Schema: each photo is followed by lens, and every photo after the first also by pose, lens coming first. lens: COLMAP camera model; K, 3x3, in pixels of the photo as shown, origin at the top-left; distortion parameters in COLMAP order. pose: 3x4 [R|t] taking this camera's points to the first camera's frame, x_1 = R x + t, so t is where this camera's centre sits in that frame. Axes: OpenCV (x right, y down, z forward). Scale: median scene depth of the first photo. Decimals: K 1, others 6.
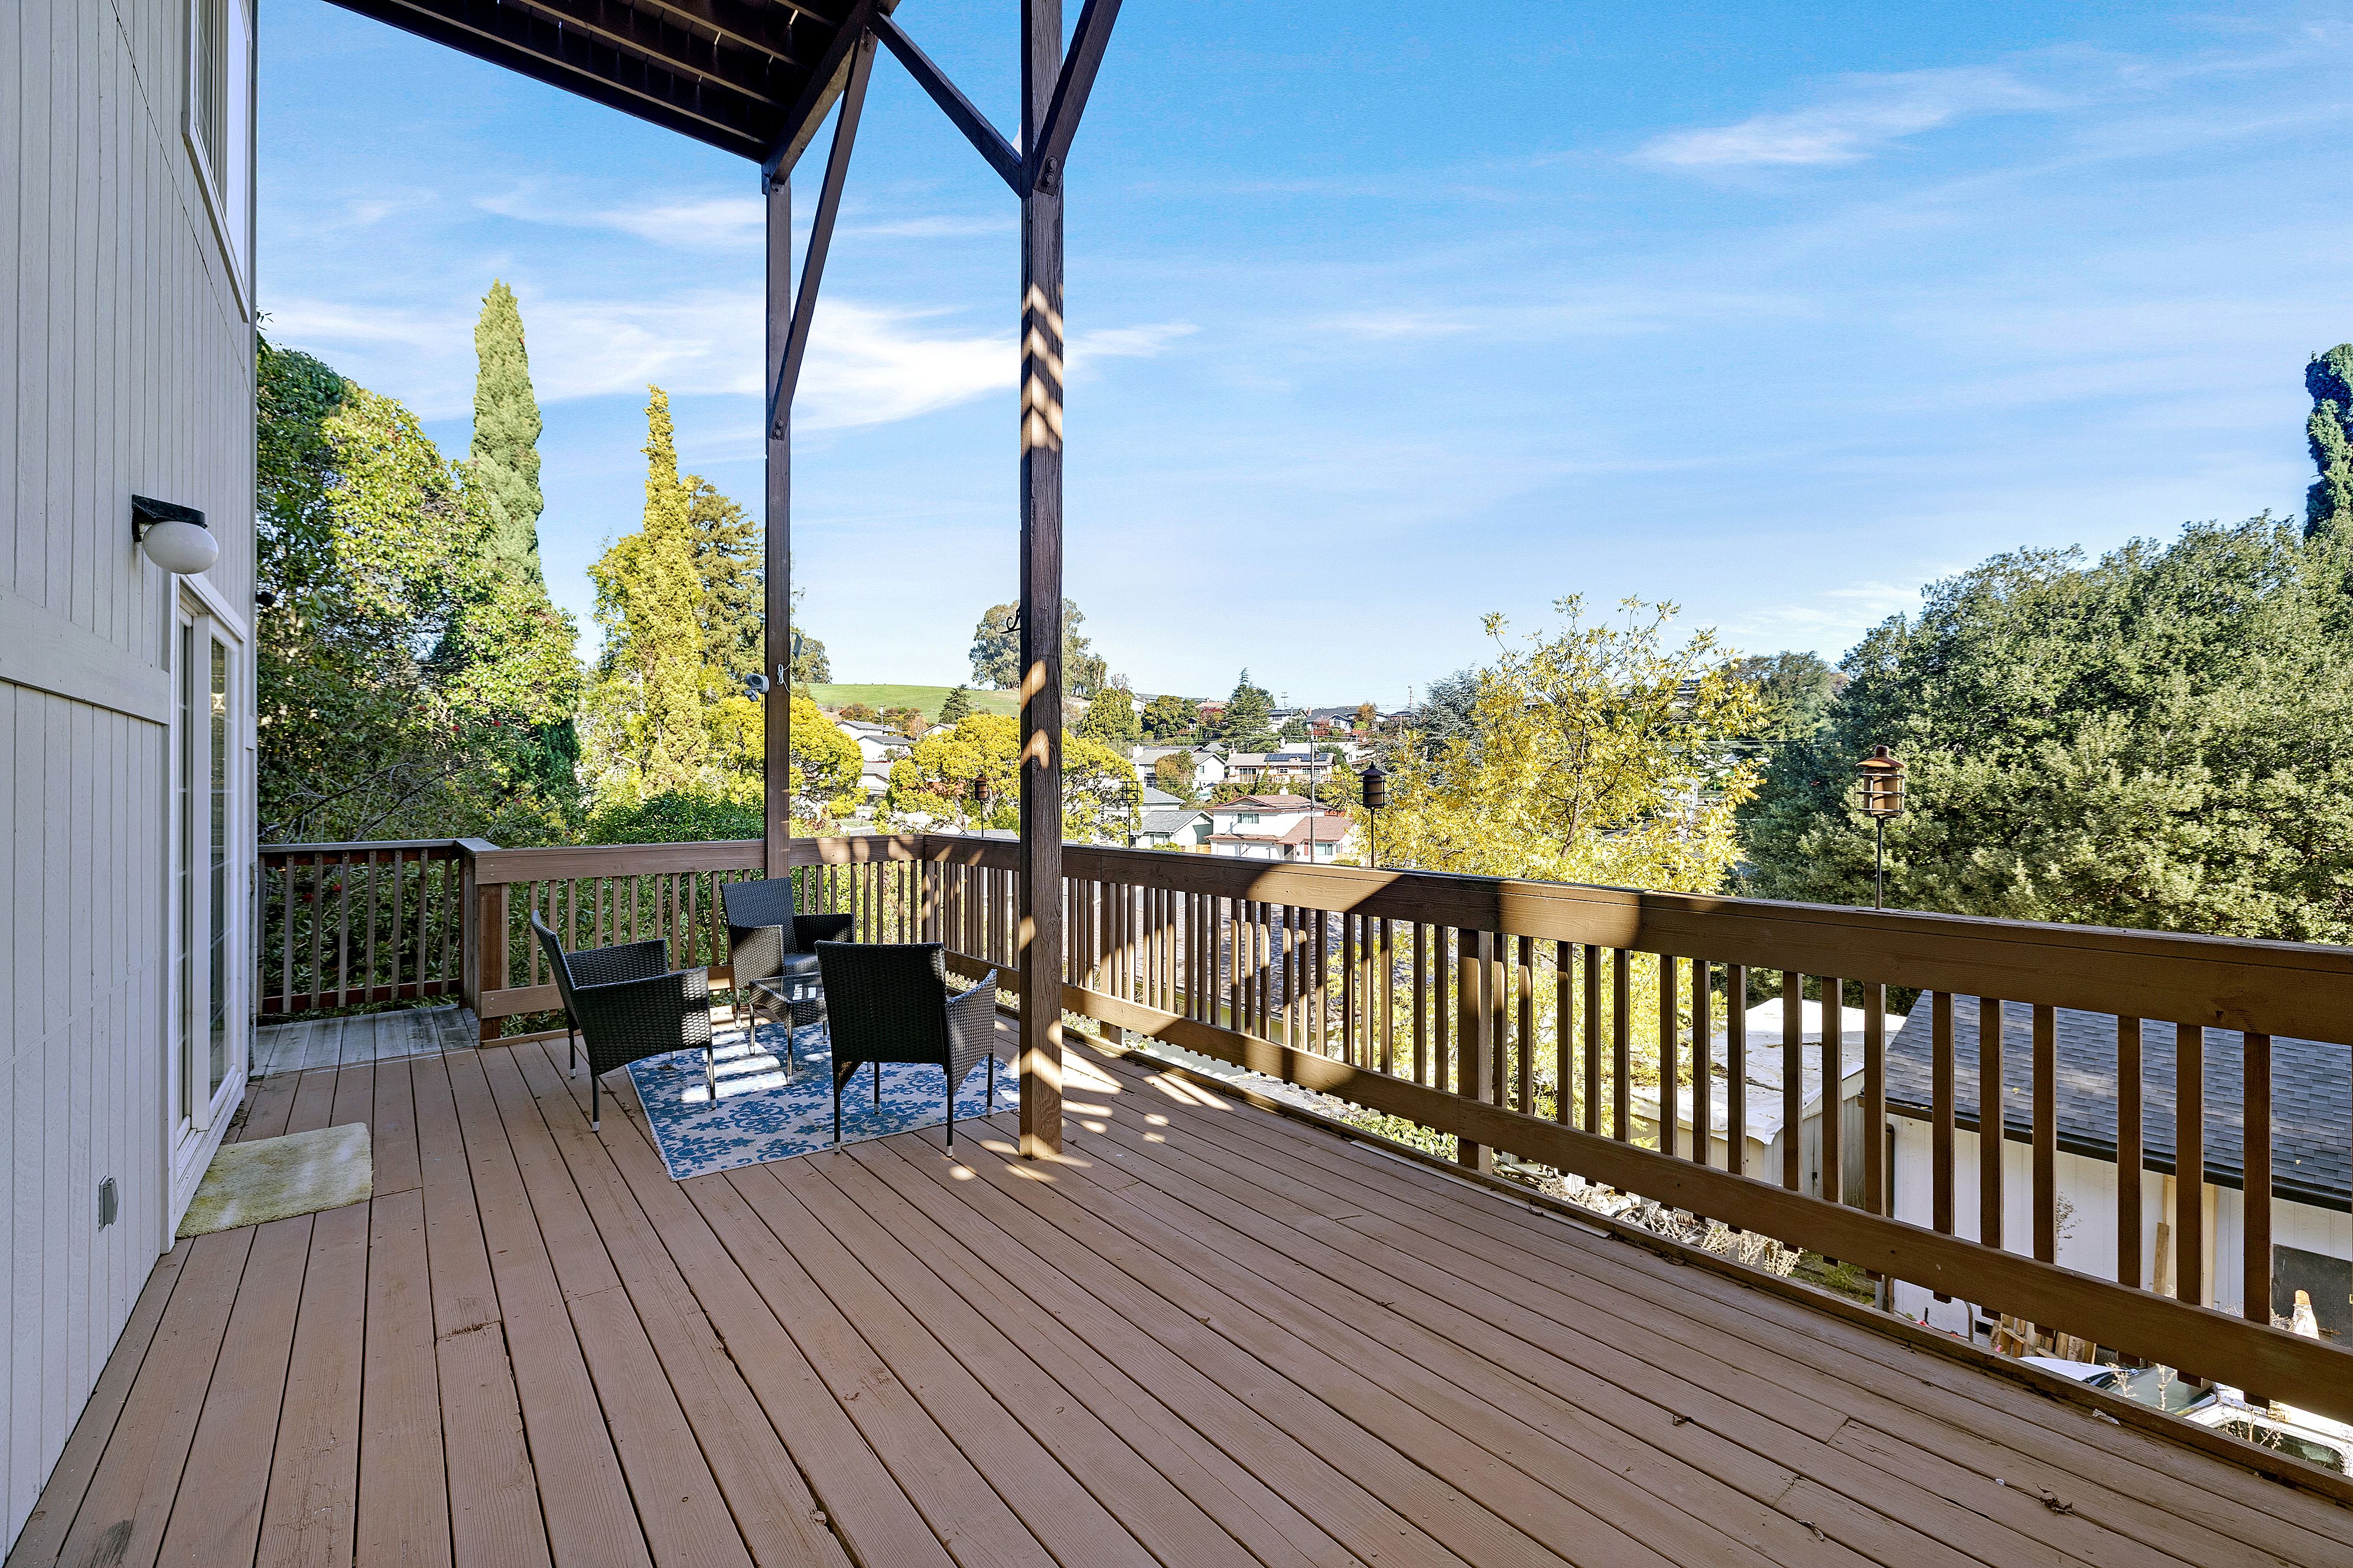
lens RADIAL K [[991.4, 0, 1169.6], [0, 991.4, 788.8], [0, 0, 1]] dist [0.000157, -0.000644]
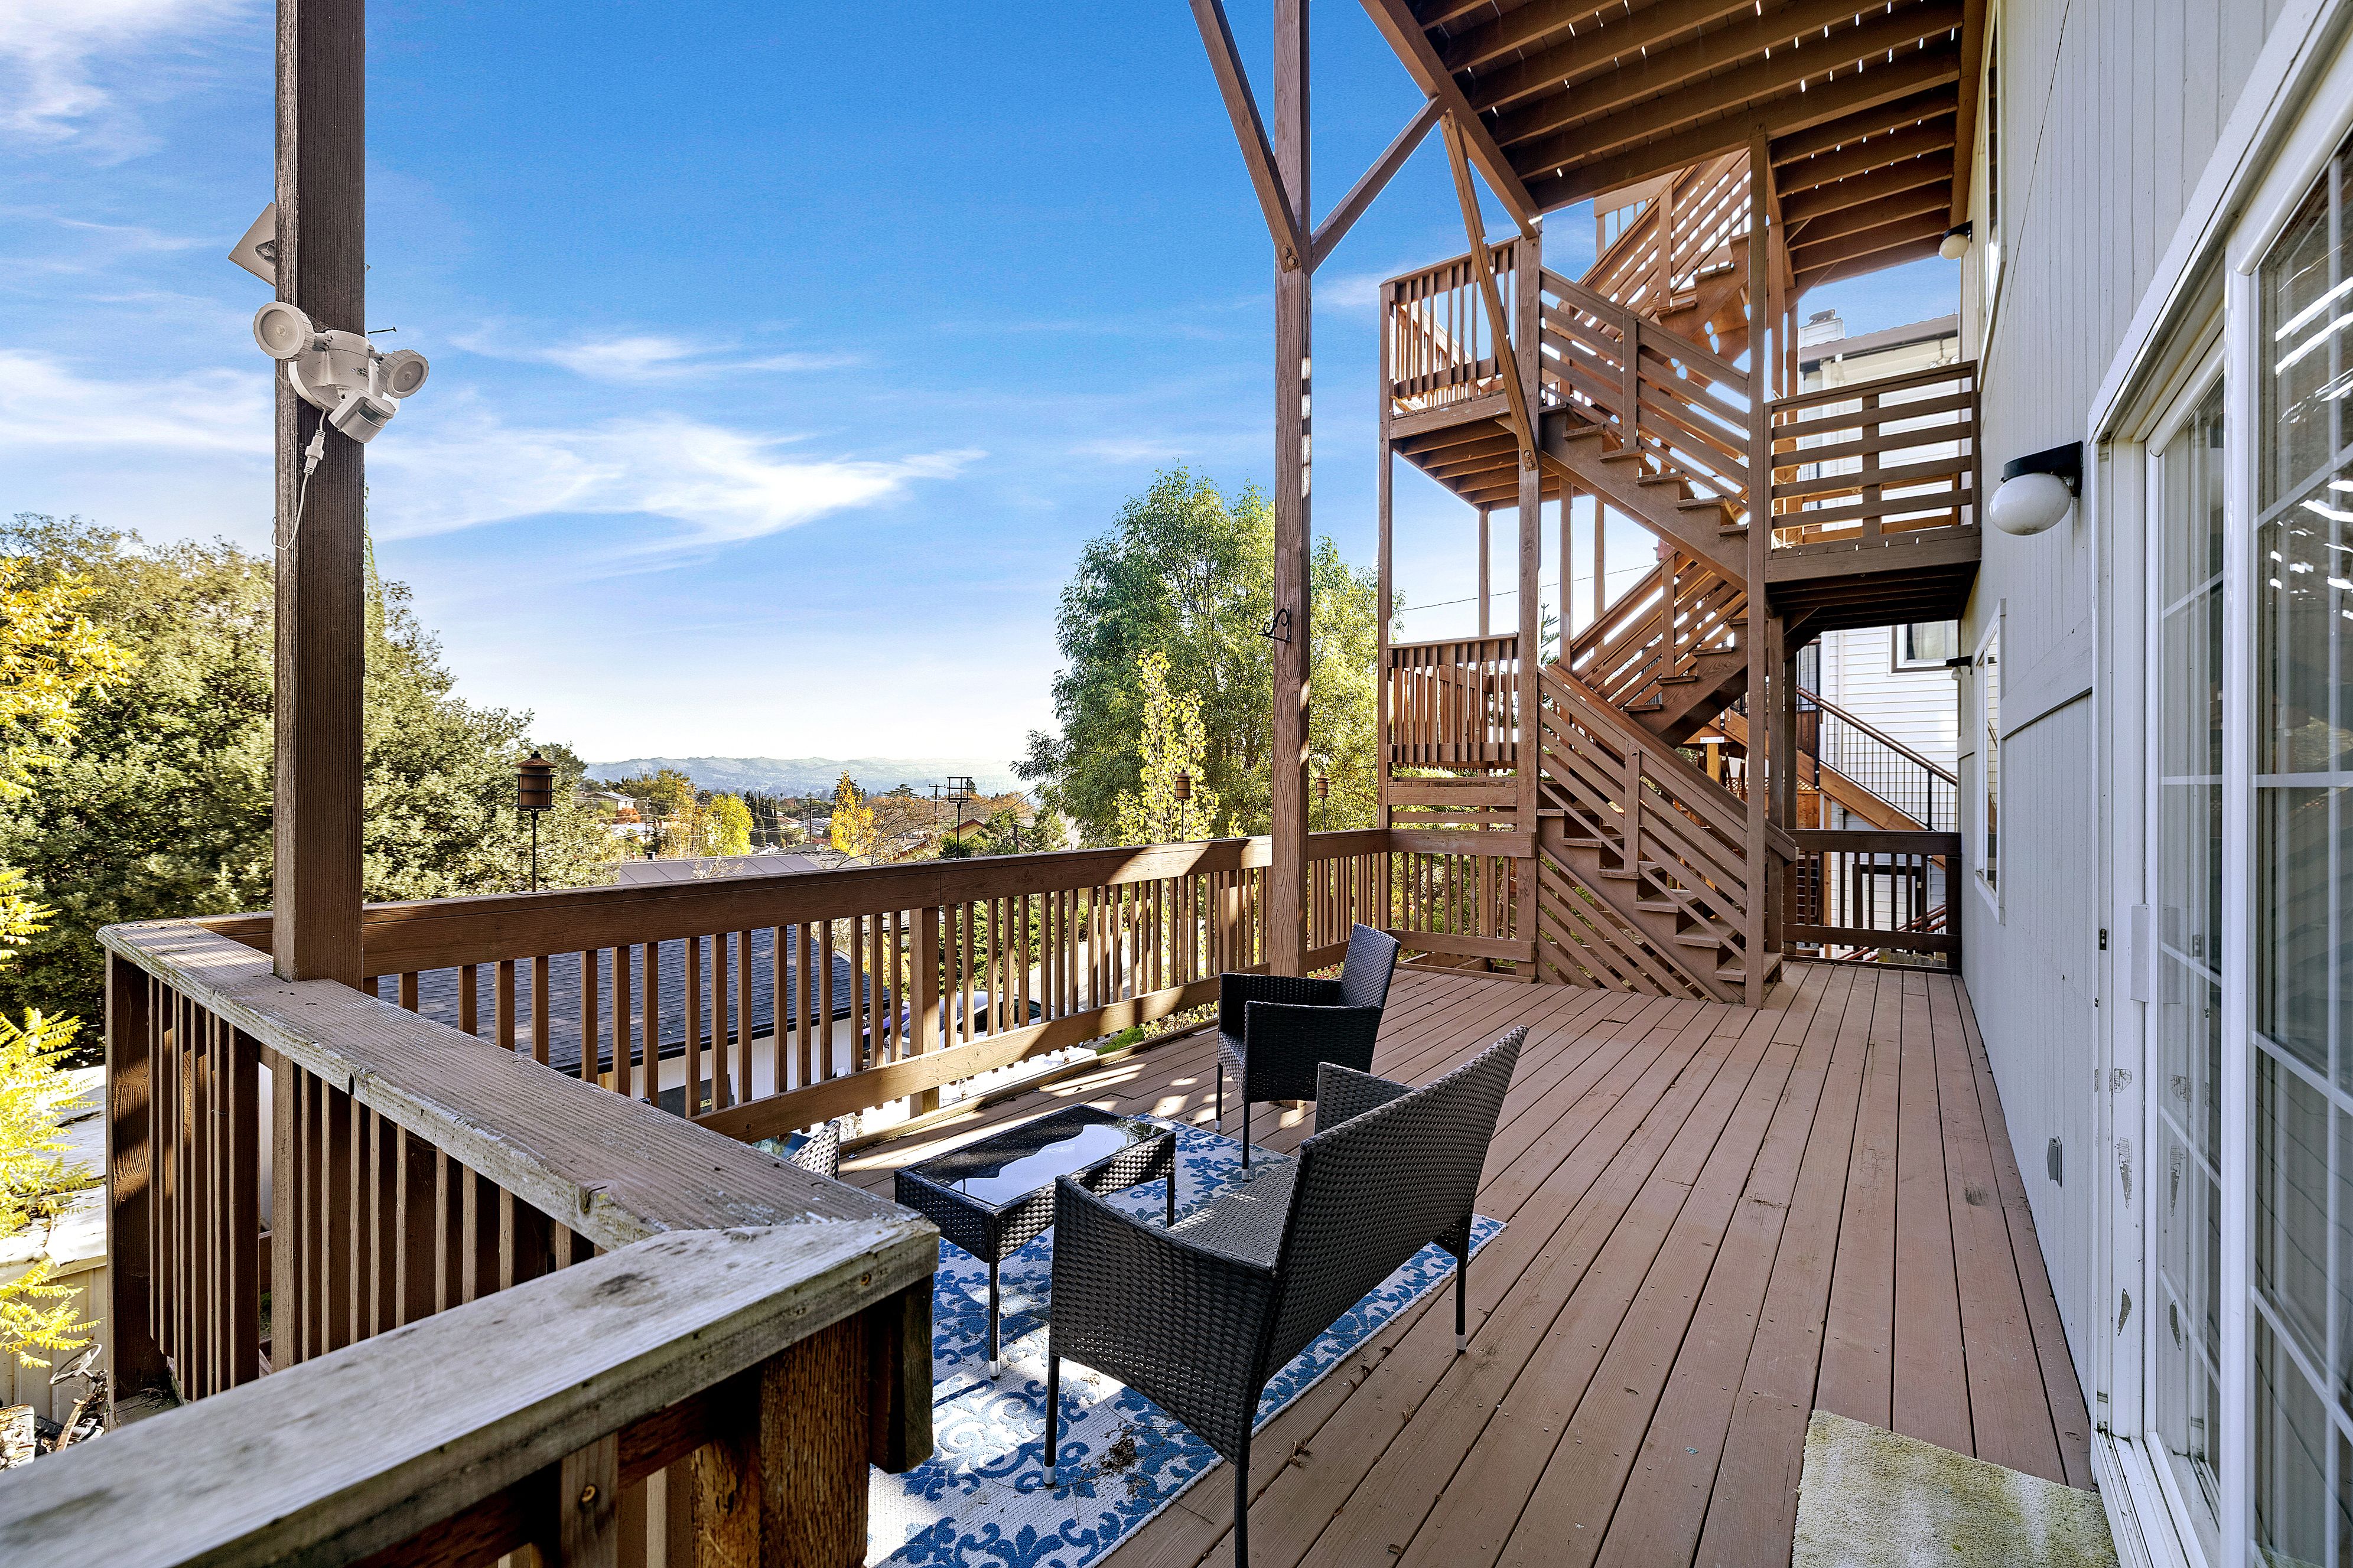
lens RADIAL K [[991.4, 0, 1169.6], [0, 991.4, 788.8], [0, 0, 1]] dist [0.000157, -0.000644]
pose [[-0.263098, 0.002151, 0.964767, -1.070988], [0.000301, 0.999998, -0.002148, 0.005011], [-0.964769, -0.000274, -0.263098, 1.276638]]
